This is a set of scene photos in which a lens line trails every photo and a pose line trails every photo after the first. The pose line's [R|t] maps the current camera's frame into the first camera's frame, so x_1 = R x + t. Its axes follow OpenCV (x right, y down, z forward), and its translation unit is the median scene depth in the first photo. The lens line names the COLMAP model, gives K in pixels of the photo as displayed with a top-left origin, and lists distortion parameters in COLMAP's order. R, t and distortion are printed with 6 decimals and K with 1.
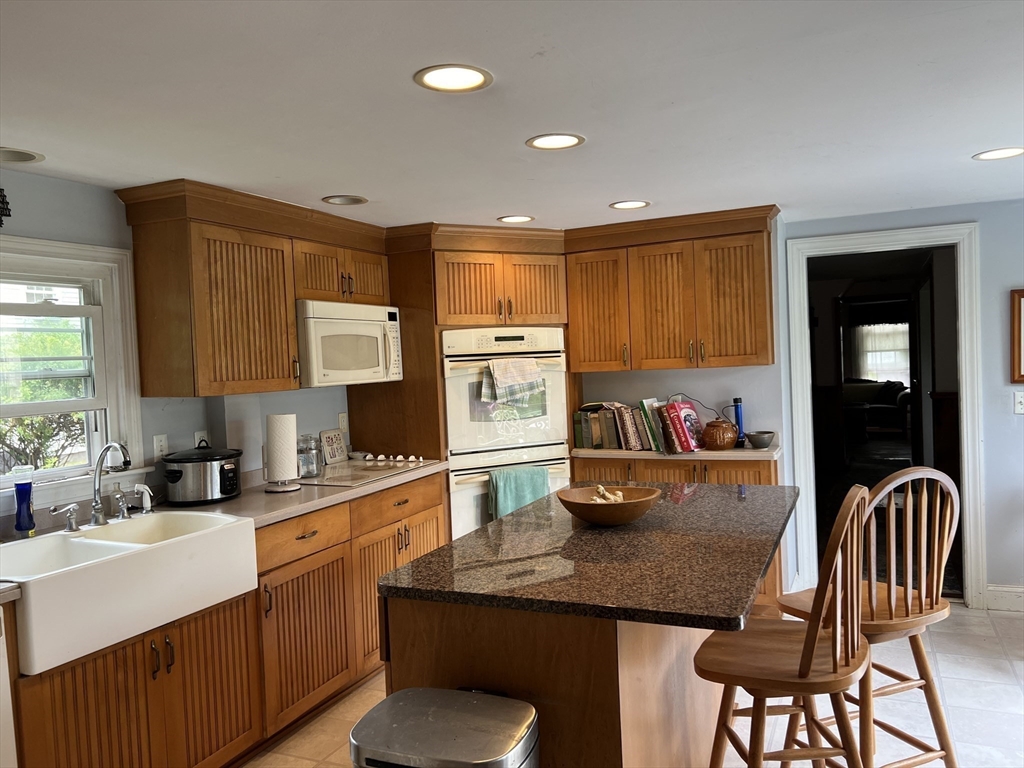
lens RADIAL K [[771.8, 0, 508.8], [0, 771.8, 388.7], [0, 0, 1]] dist [0.004295, -0.004145]
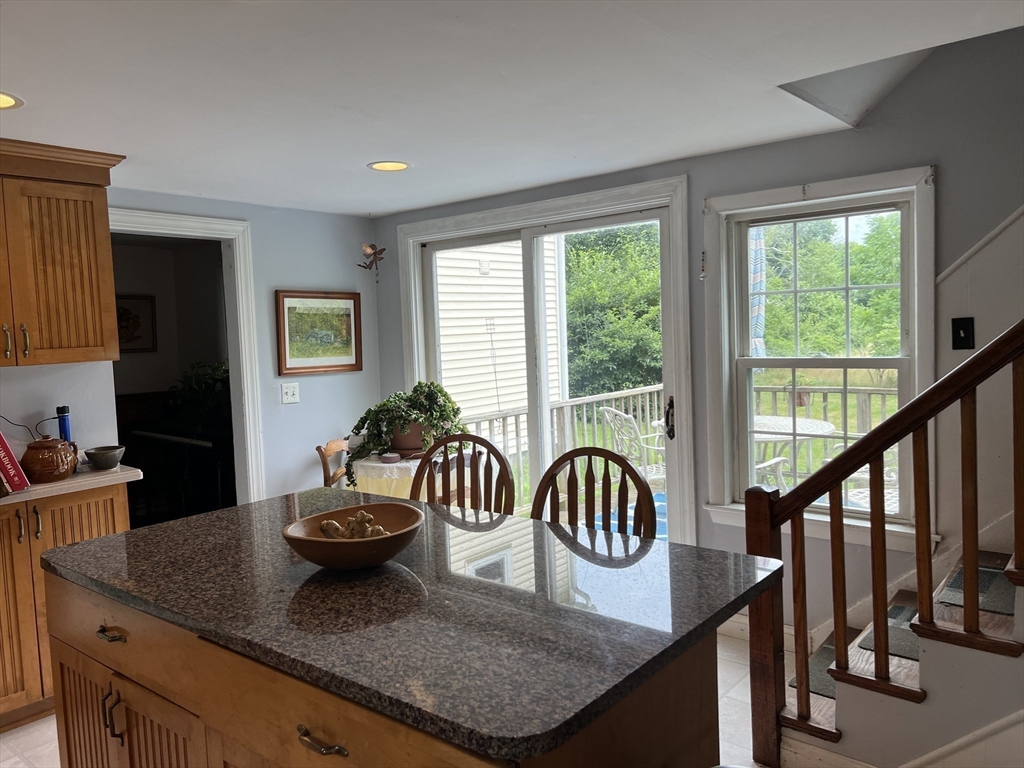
lens RADIAL K [[771.8, 0, 511.1], [0, 771.8, 377.8], [0, 0, 1]] dist [0.004295, -0.004145]
pose [[0.248265, -0.026390, 0.968333, -0.312960], [0.063586, 0.997917, 0.010894, 0.004176], [-0.966603, 0.058868, 0.249426, 0.415462]]
